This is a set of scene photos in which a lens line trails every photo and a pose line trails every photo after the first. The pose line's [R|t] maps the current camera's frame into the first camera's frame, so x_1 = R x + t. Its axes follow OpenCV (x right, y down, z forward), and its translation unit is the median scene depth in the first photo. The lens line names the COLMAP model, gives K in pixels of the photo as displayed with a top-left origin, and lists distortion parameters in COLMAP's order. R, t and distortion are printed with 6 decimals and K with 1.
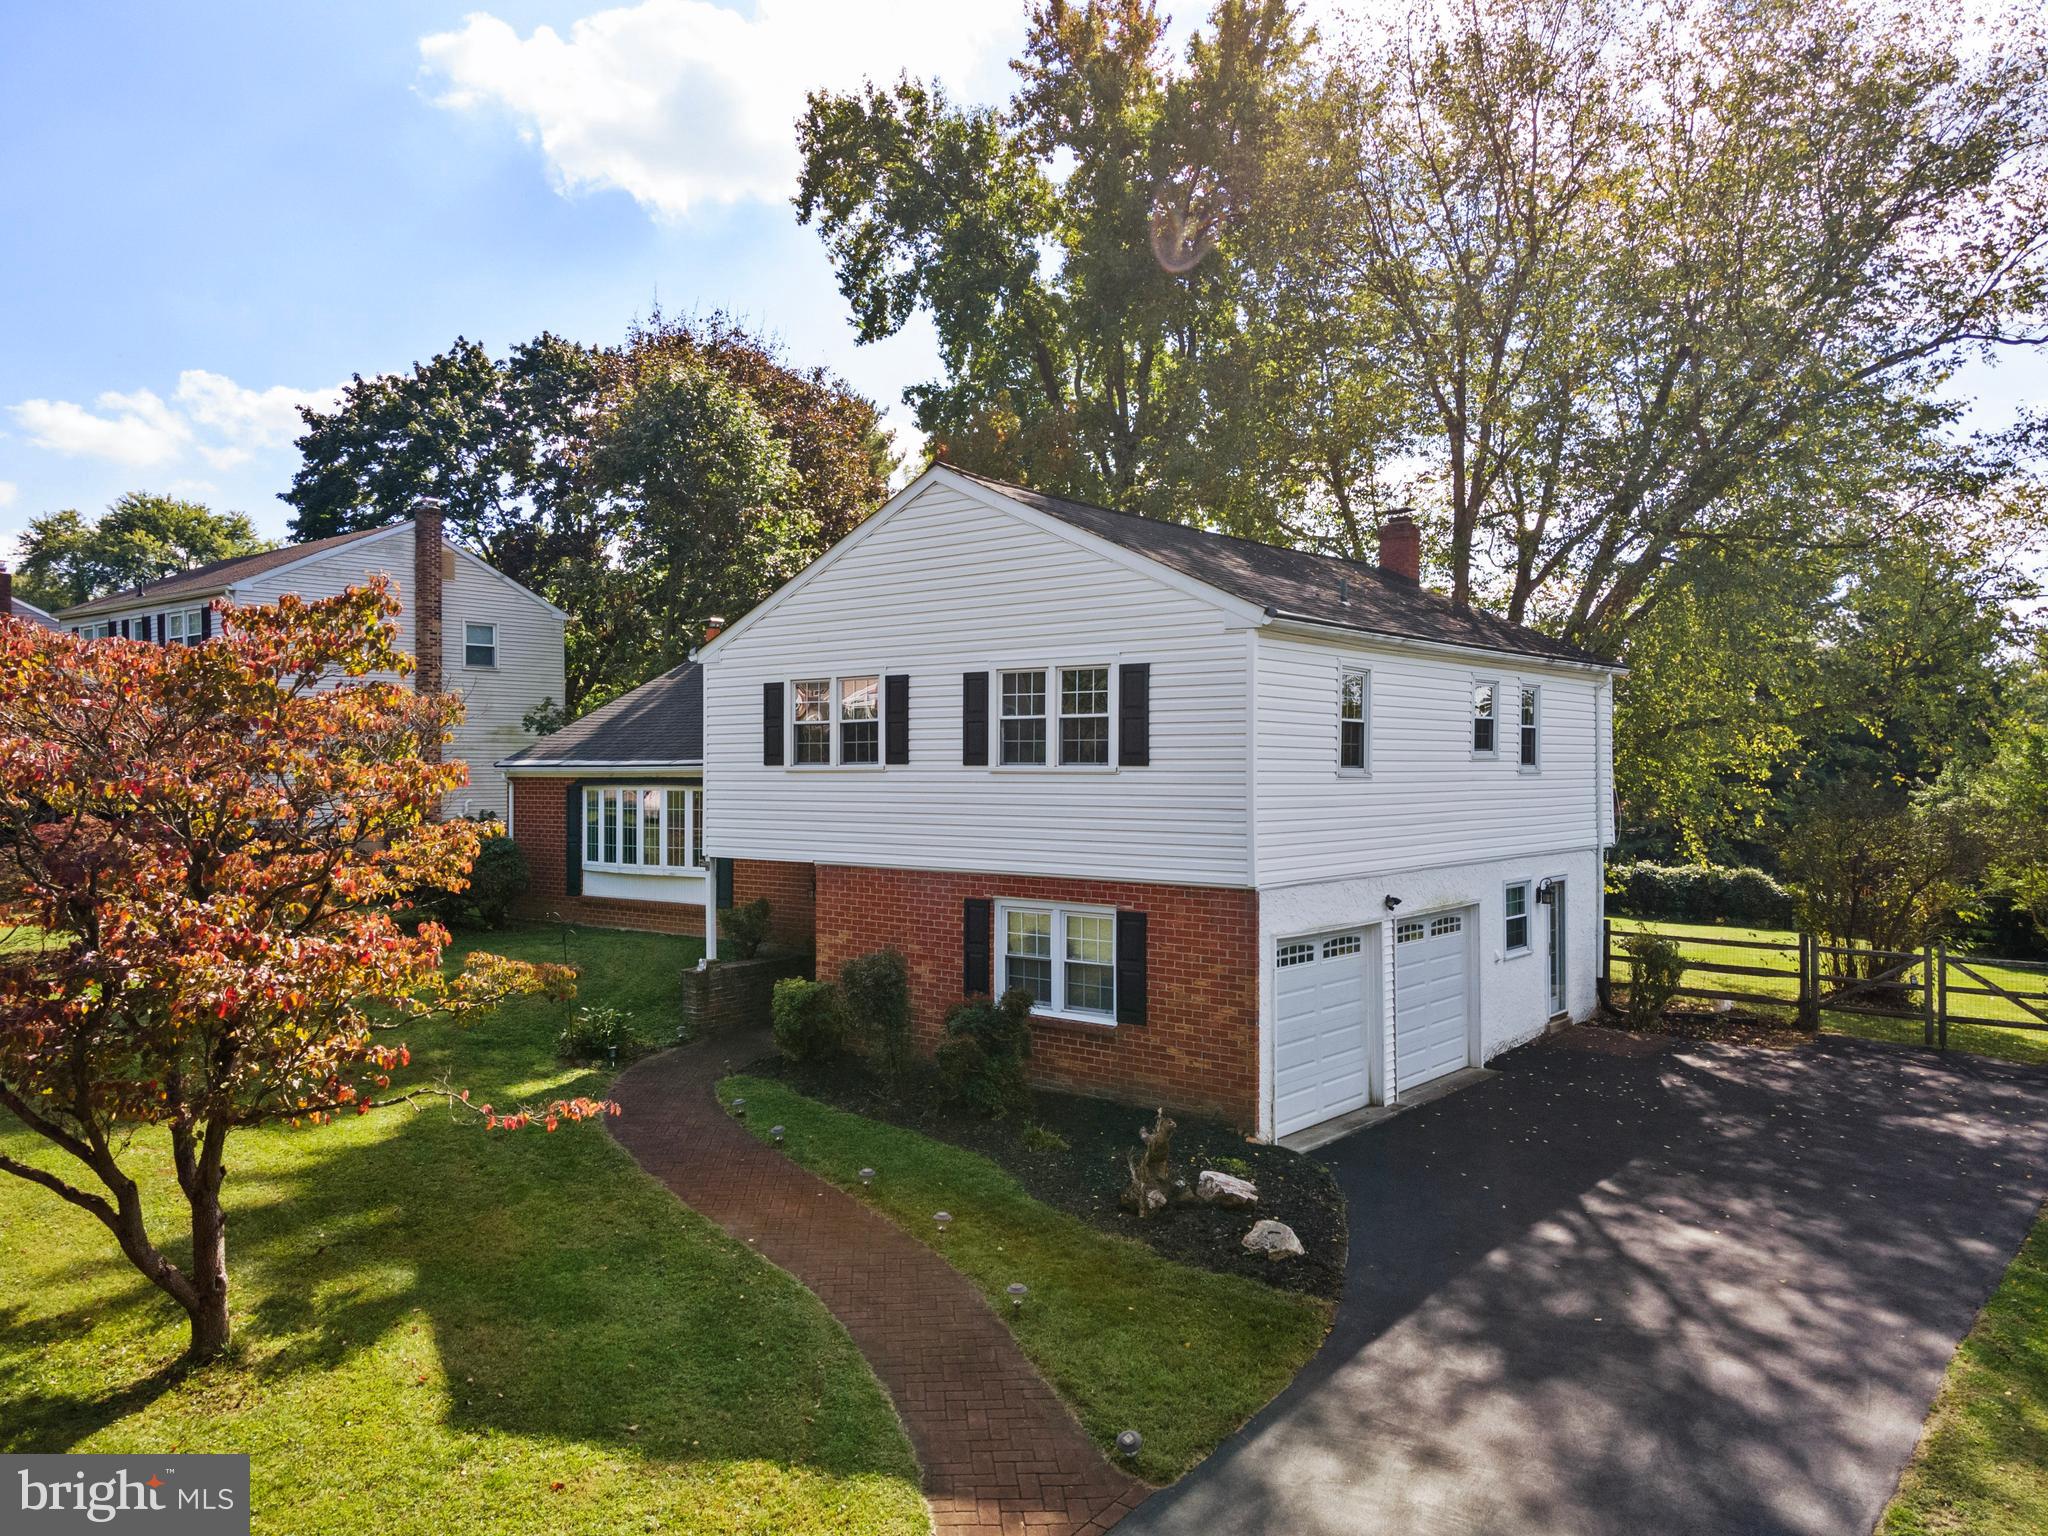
lens RADIAL K [[1482.1, 0, 1030.1], [0, 1482.1, 773.3], [0, 0, 1]] dist [0.031896, 0.031573]
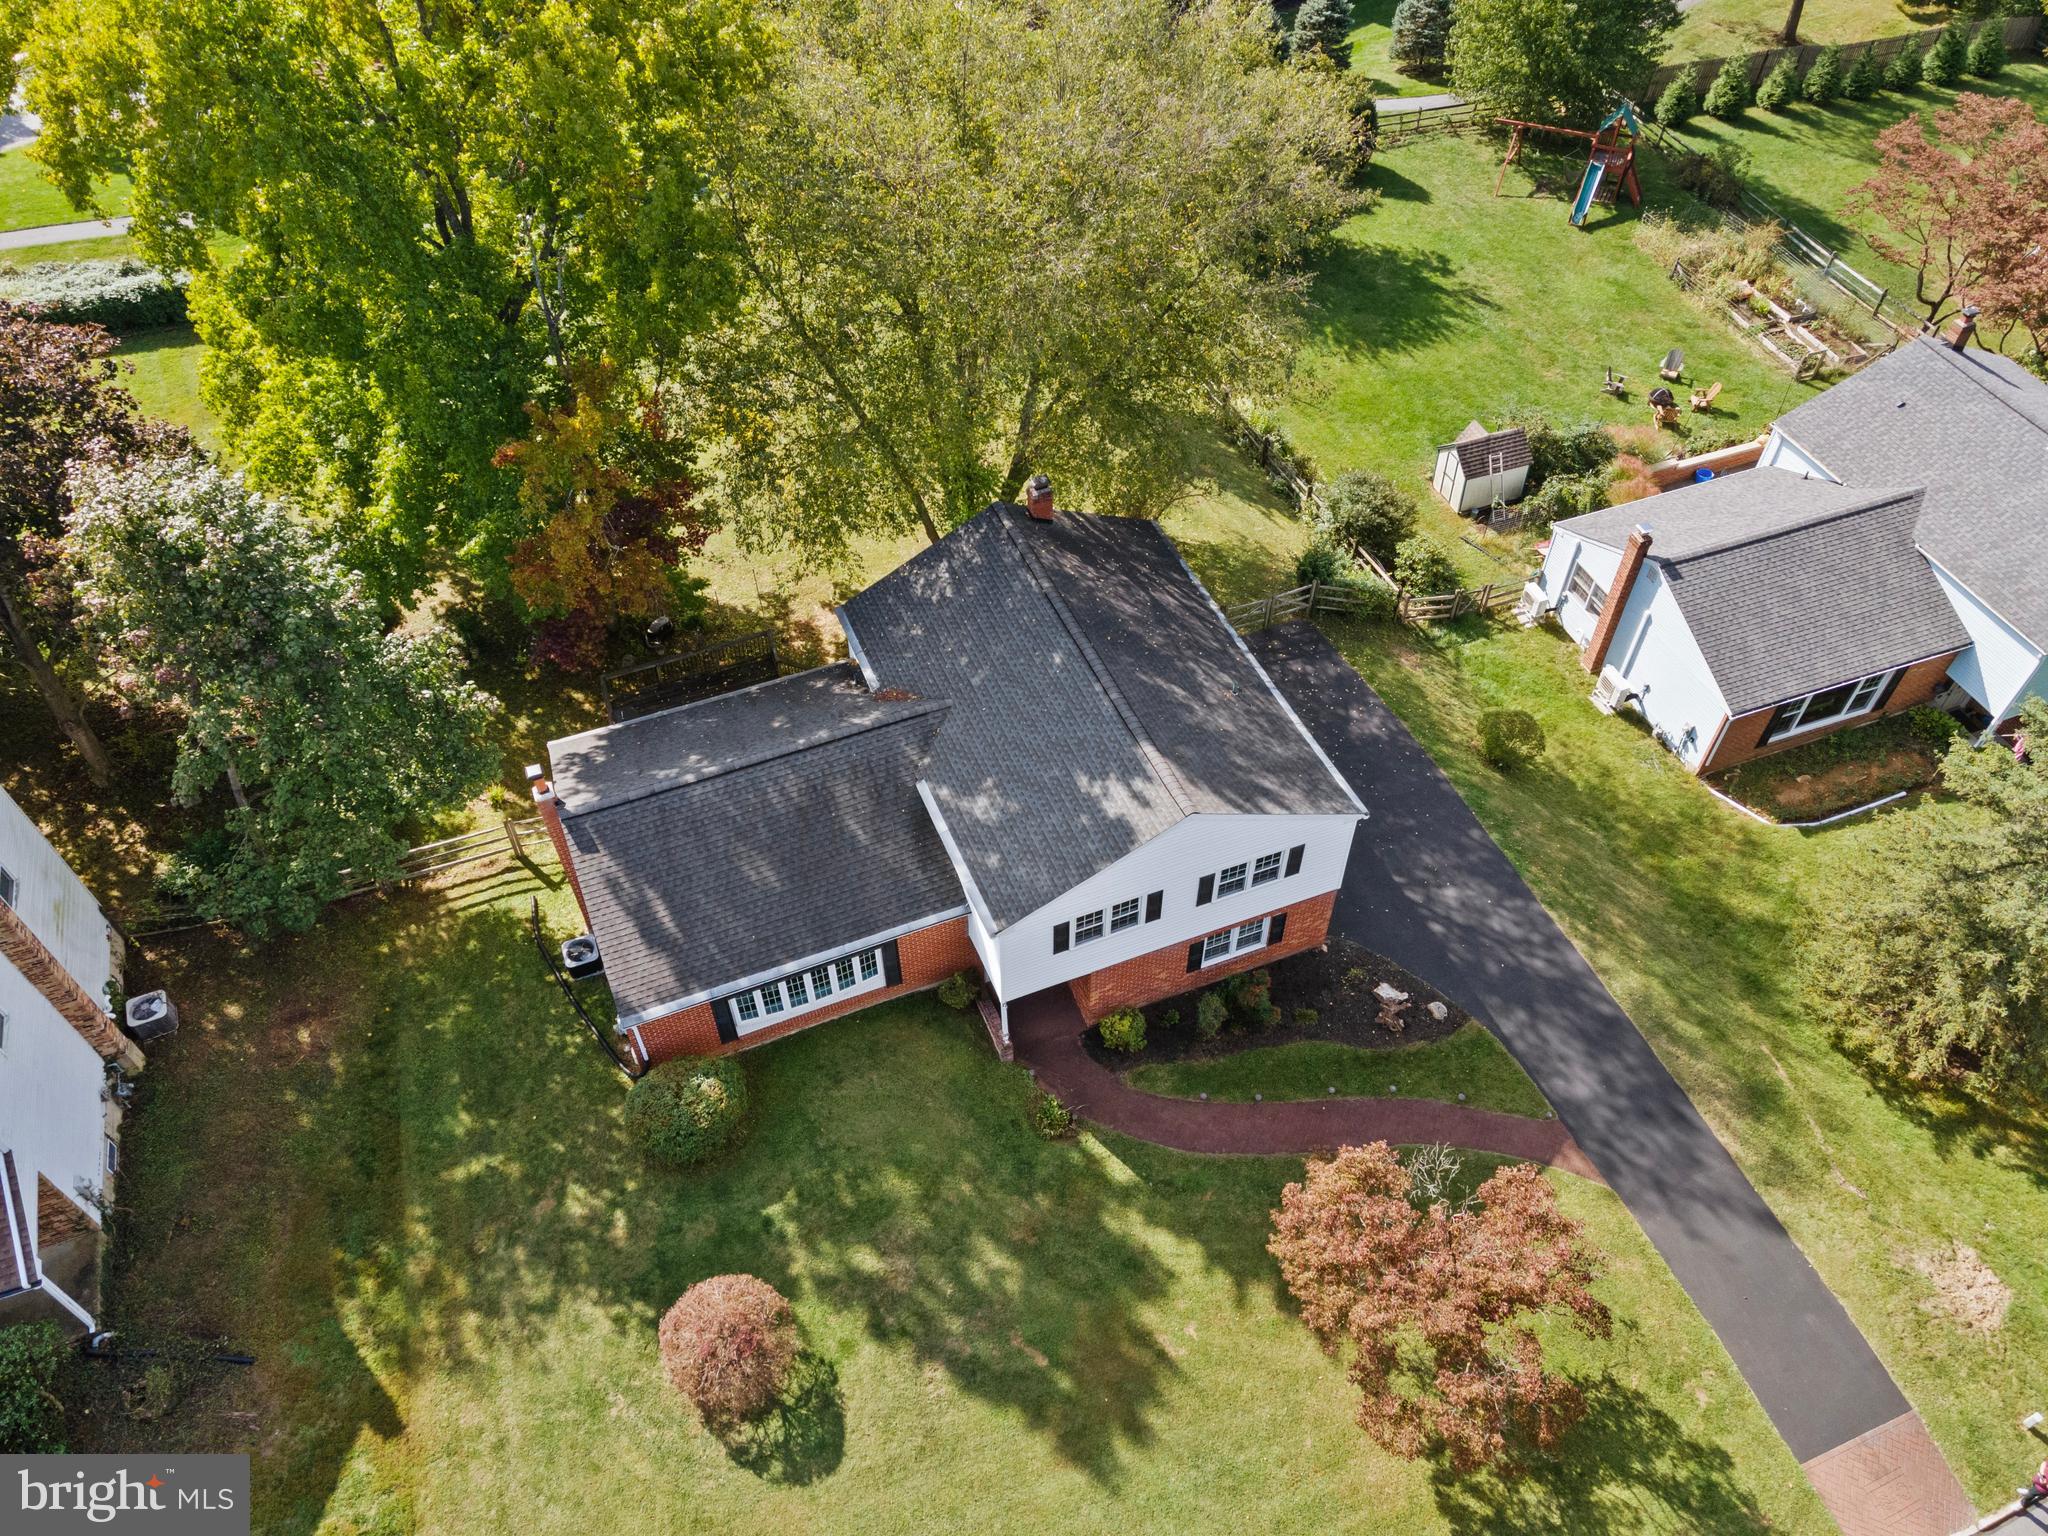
lens RADIAL K [[1482.1, 0, 1026.6], [0, 1482.1, 757.7], [0, 0, 1]] dist [0.031896, 0.031573]
pose [[0.492001, -0.650174, 0.578972, -1.166329], [0.009845, 0.669144, 0.743068, -1.602032], [-0.870539, -0.359890, 0.335621, 0.619705]]
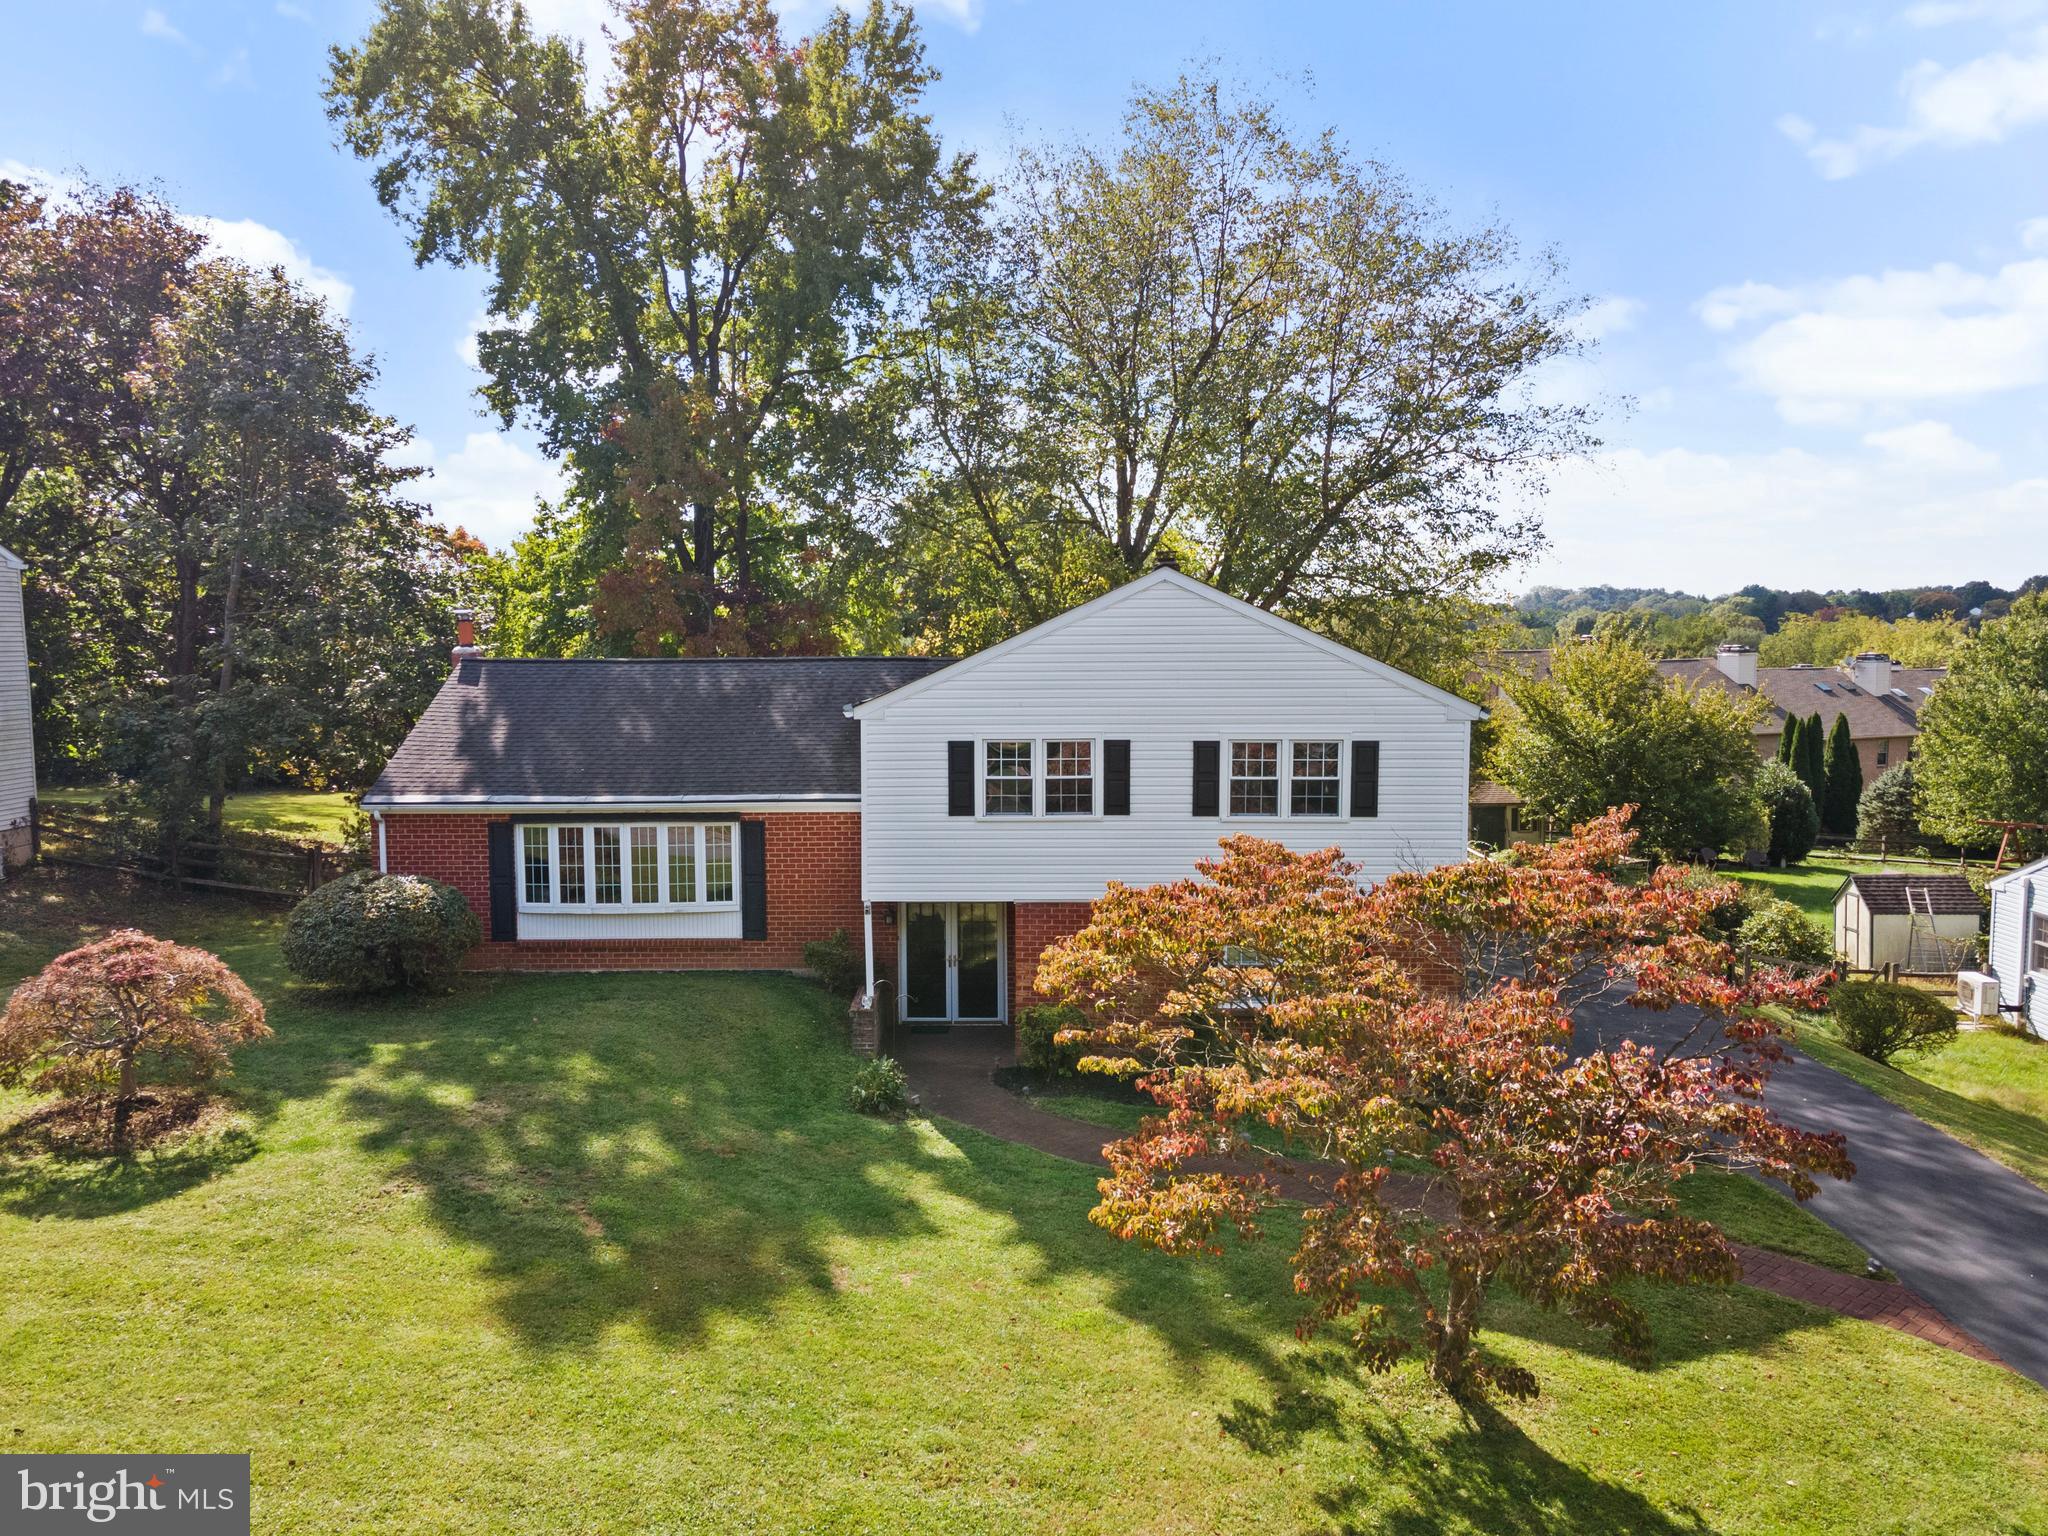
lens RADIAL K [[1482.1, 0, 1013.3], [0, 1482.1, 765.5], [0, 0, 1]] dist [0.031896, 0.031573]
pose [[0.787565, -0.055226, 0.613752, -0.924310], [0.003832, 0.996396, 0.084739, -0.153479], [-0.616220, -0.064386, 0.784938, 0.132791]]
